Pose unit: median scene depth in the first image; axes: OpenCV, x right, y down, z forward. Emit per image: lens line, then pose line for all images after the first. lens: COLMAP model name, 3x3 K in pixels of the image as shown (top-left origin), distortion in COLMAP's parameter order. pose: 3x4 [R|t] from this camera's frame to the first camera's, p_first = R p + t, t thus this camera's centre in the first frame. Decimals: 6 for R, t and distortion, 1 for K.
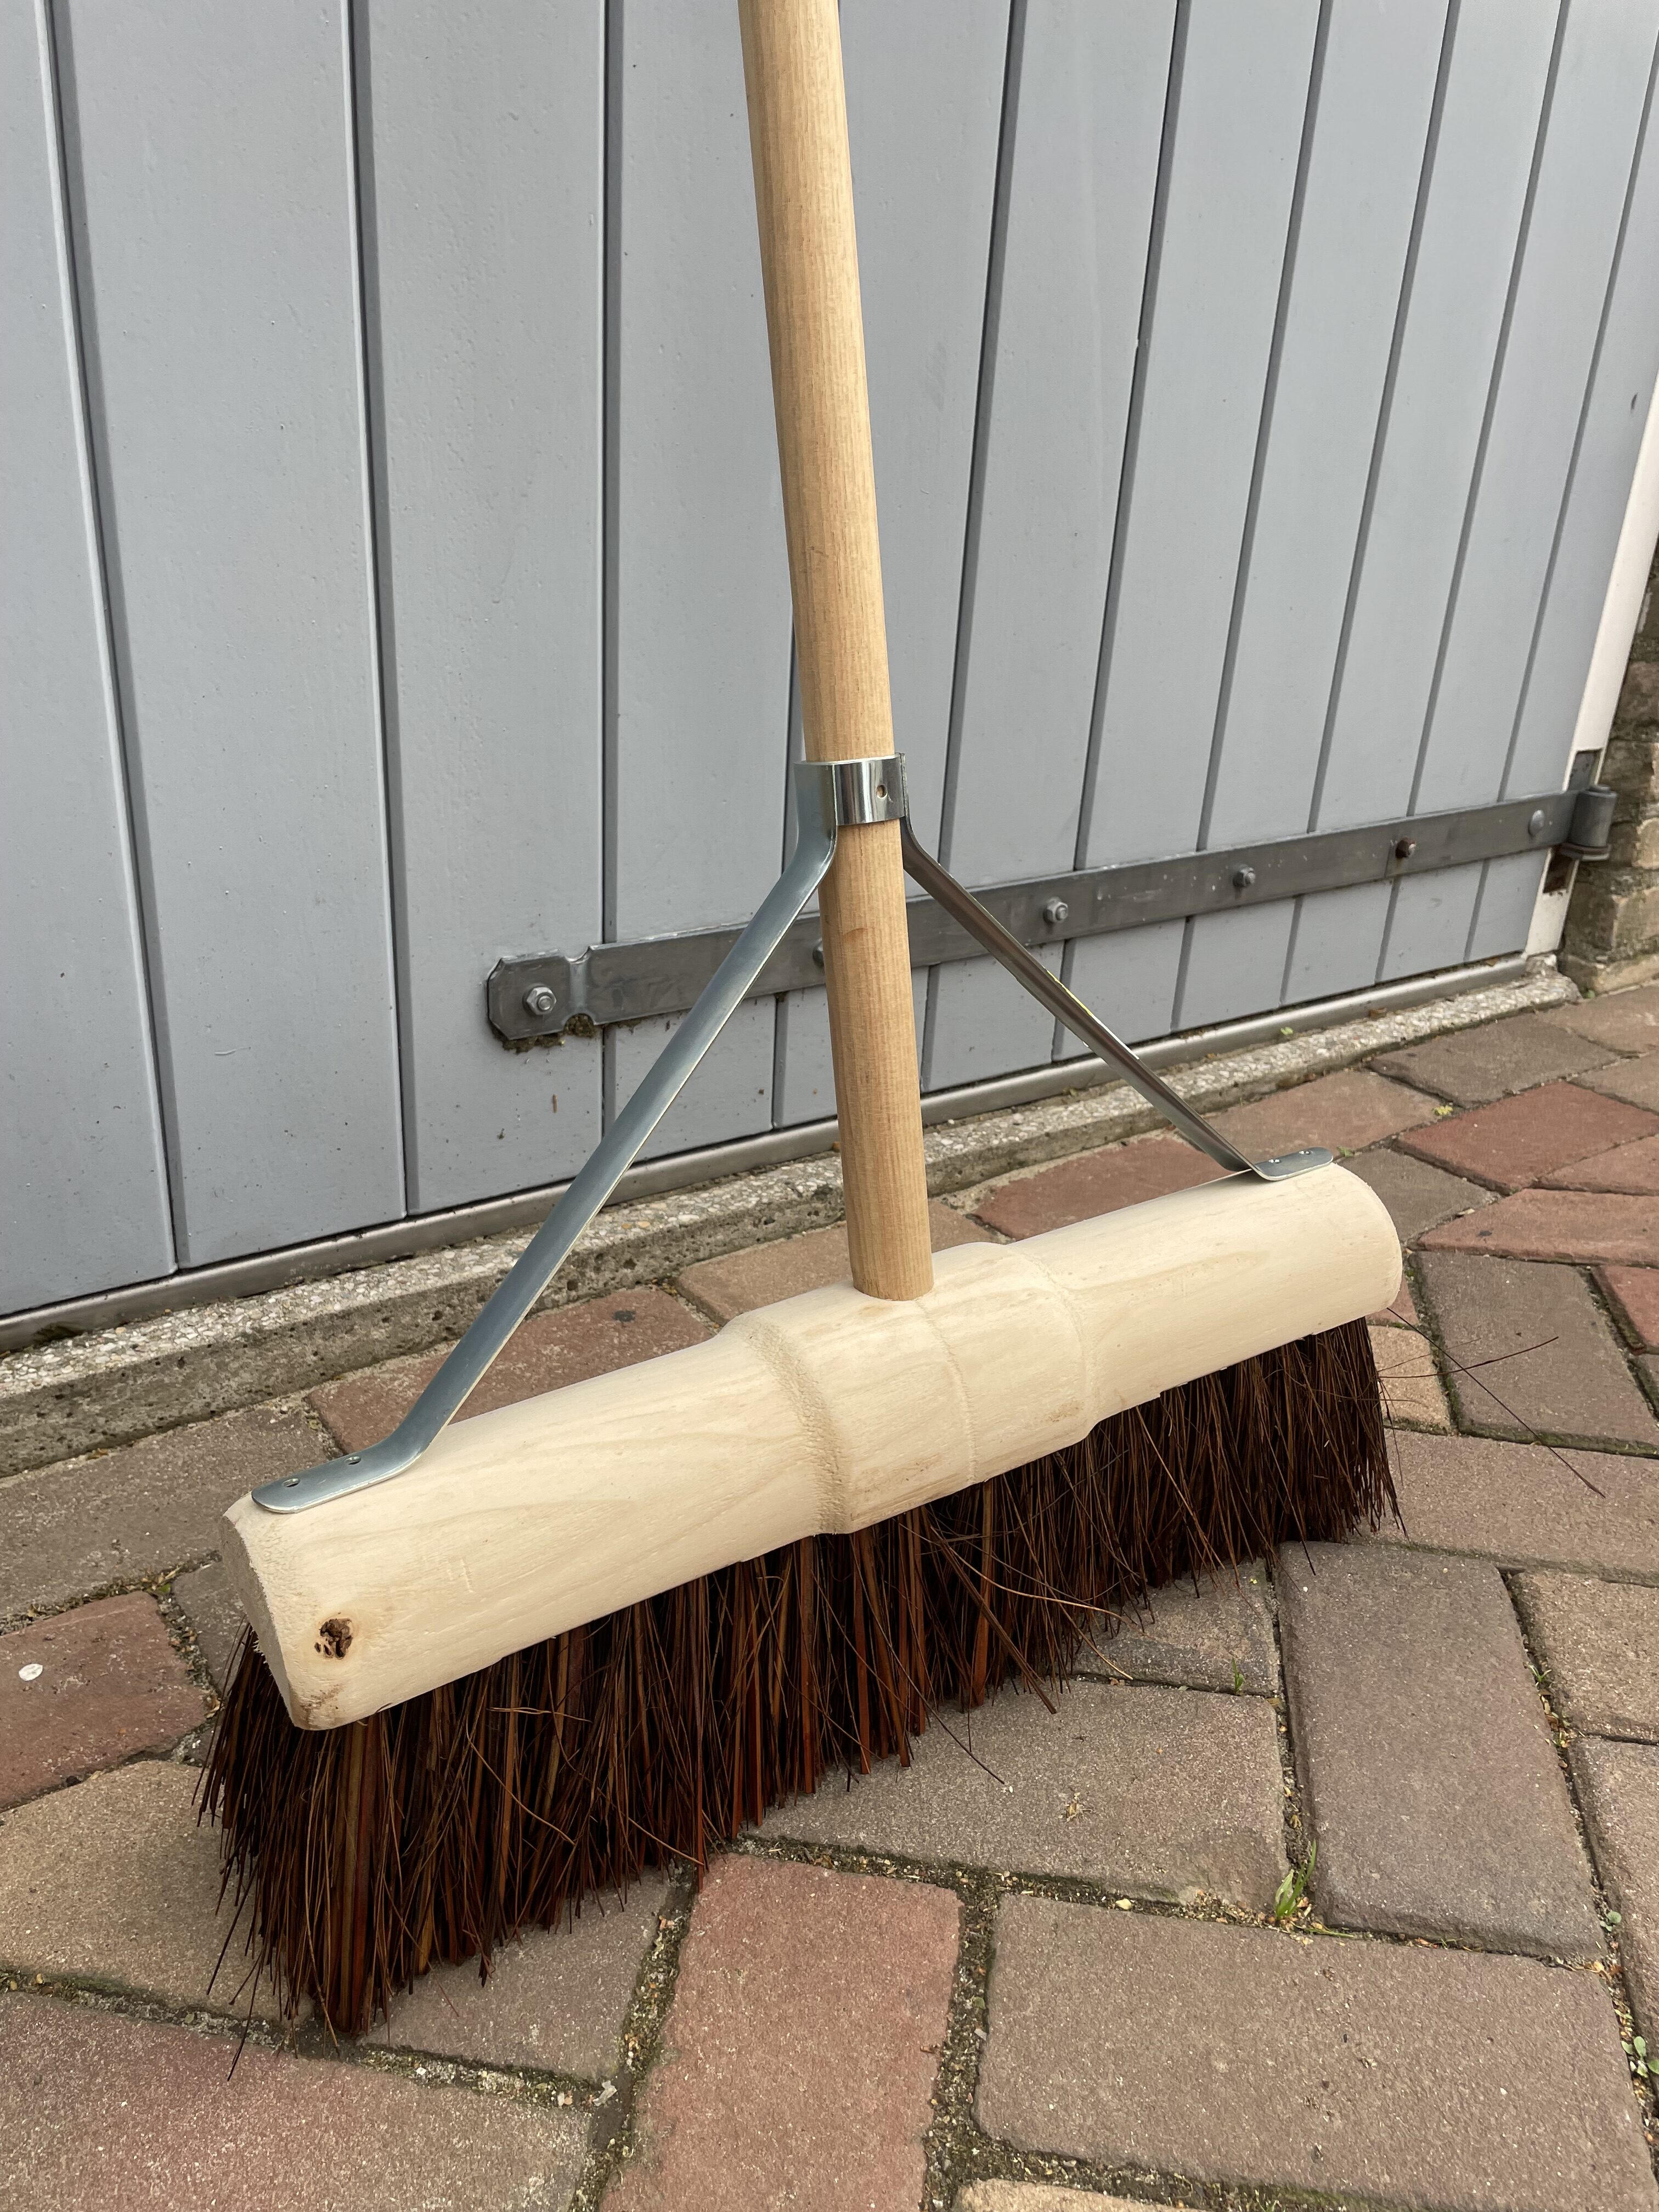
lens RADIAL K [[1664.3, 0, 829.5], [0, 1664.3, 1106.0], [0, 0, 1]] dist [0.081005, -0.101805]
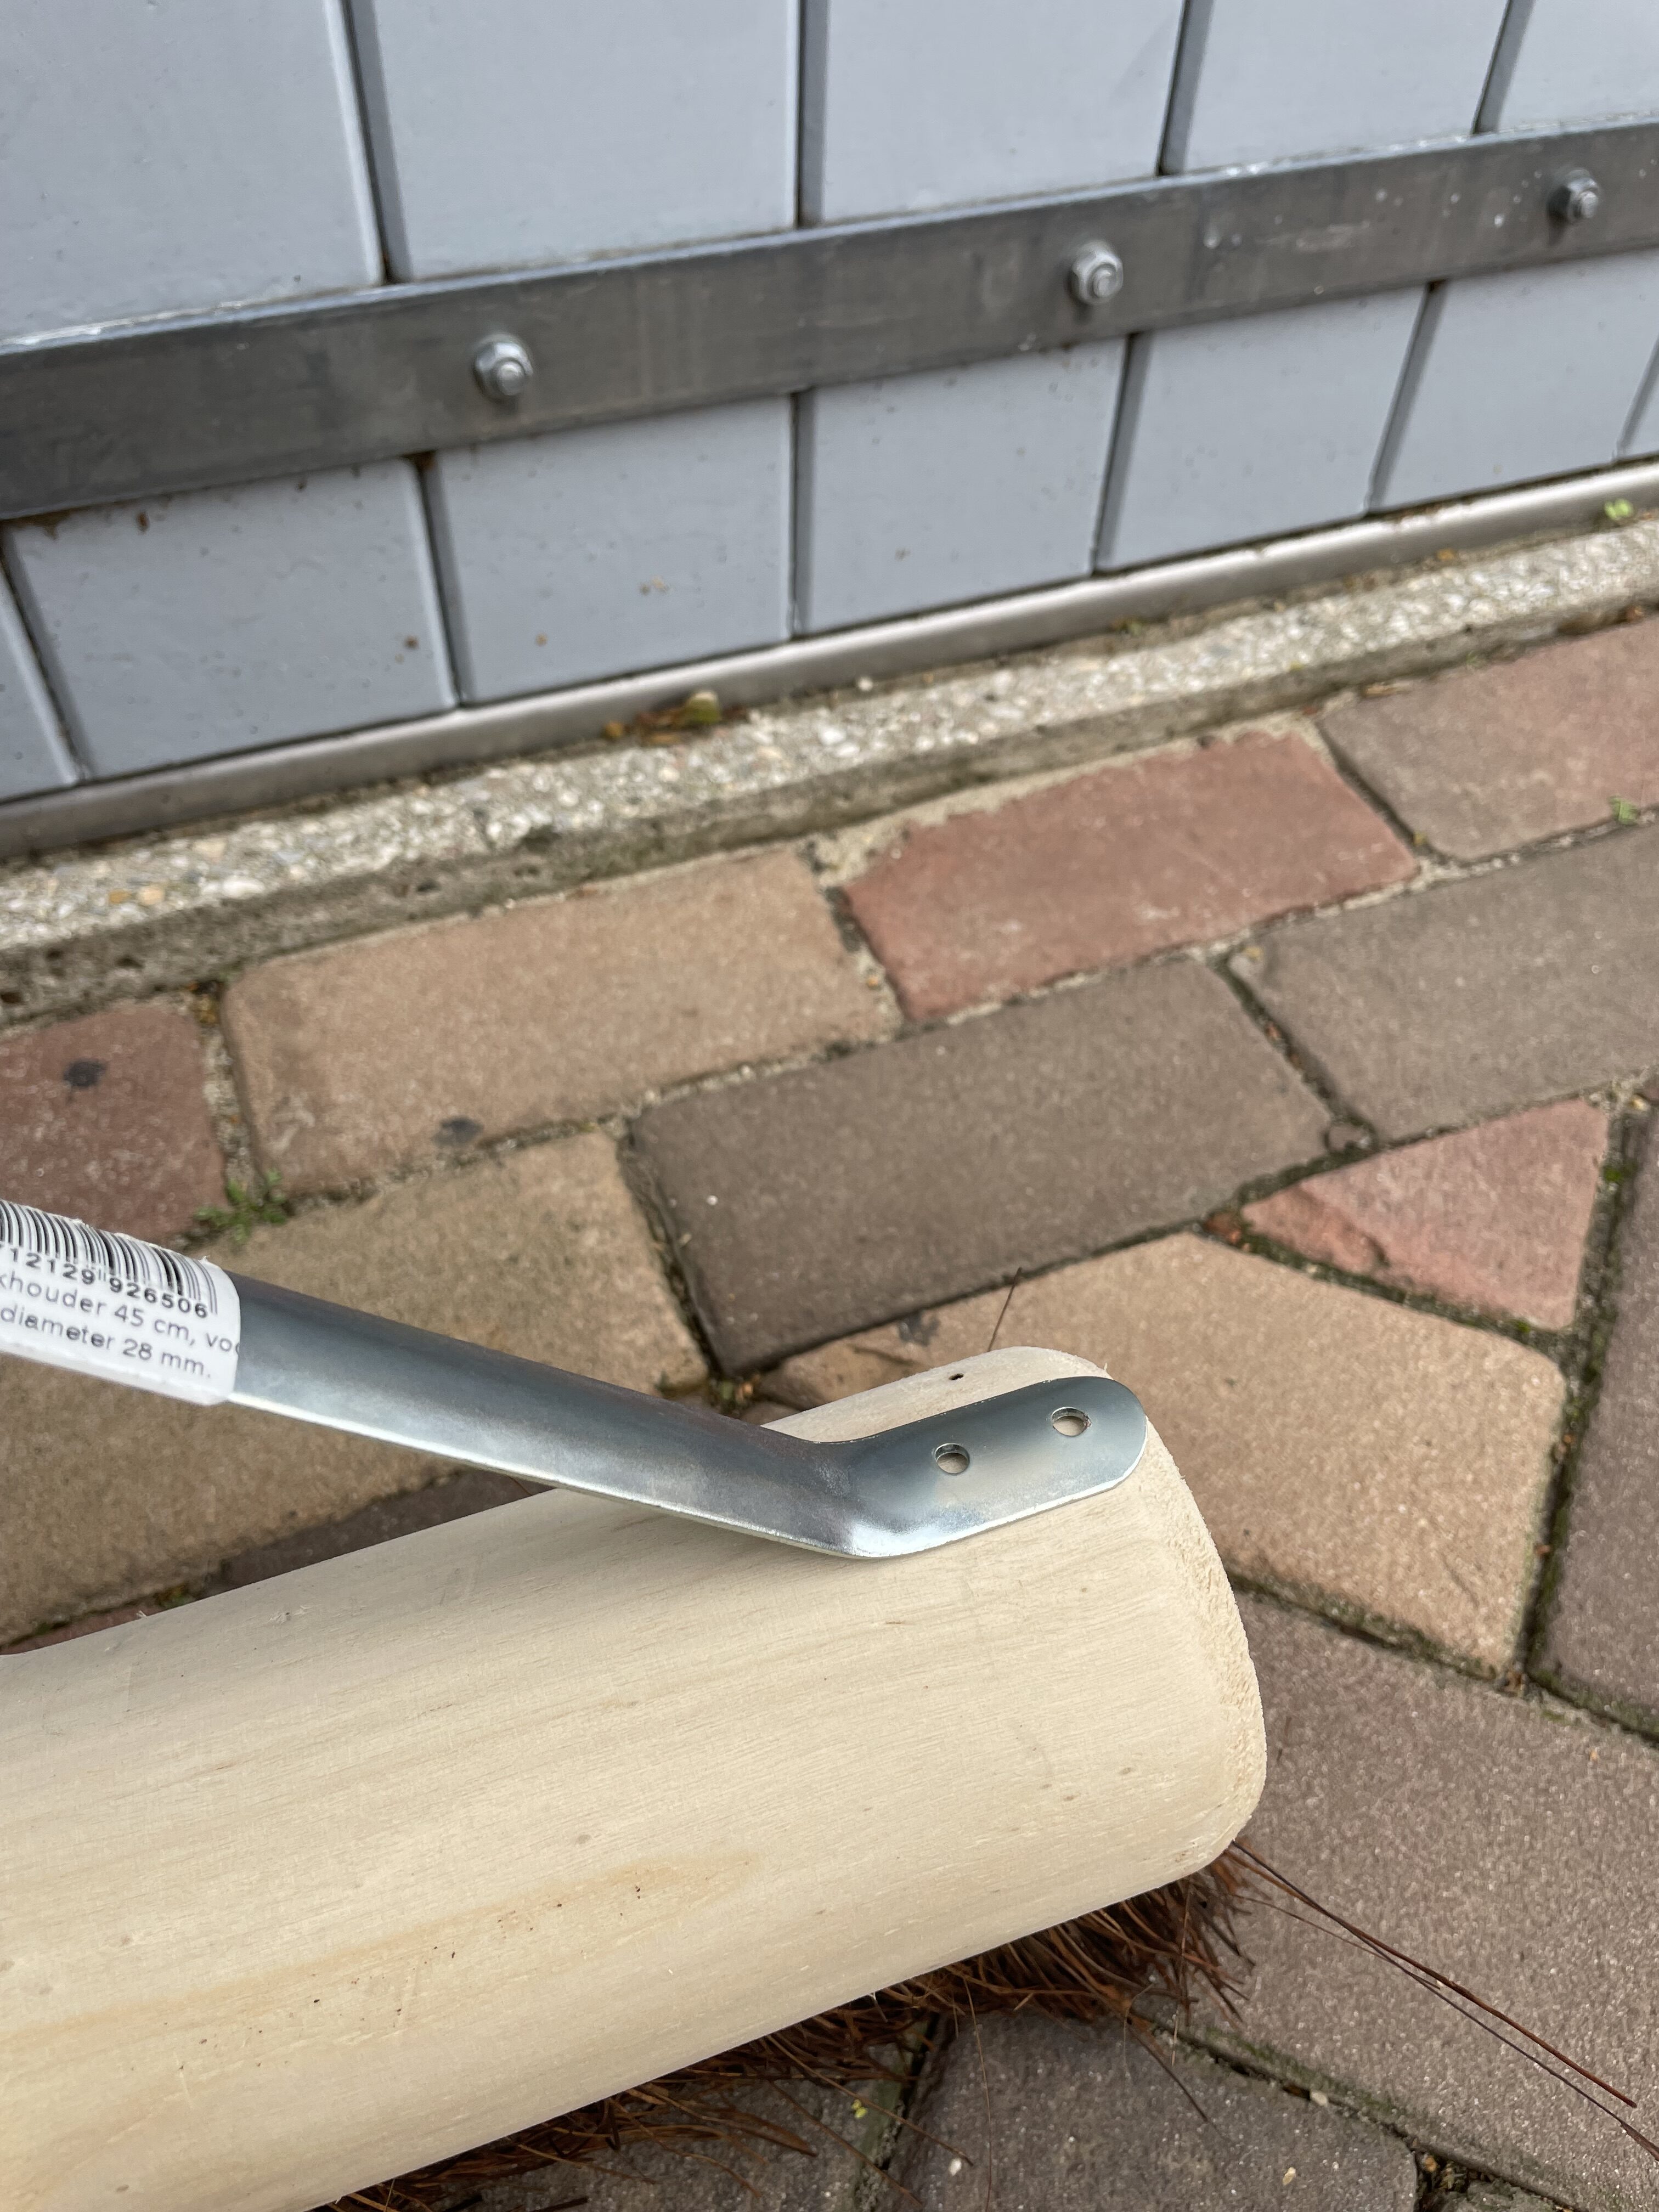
lens RADIAL K [[1710.1, 0, 849.0], [0, 1710.1, 1105.4], [0, 0, 1]] dist [0.077324, -0.127917]
pose [[0.972638, 0.166381, -0.162148, 0.218145], [-0.078525, 0.892299, 0.444564, -0.139672], [0.218651, -0.419667, 0.880949, 0.538971]]
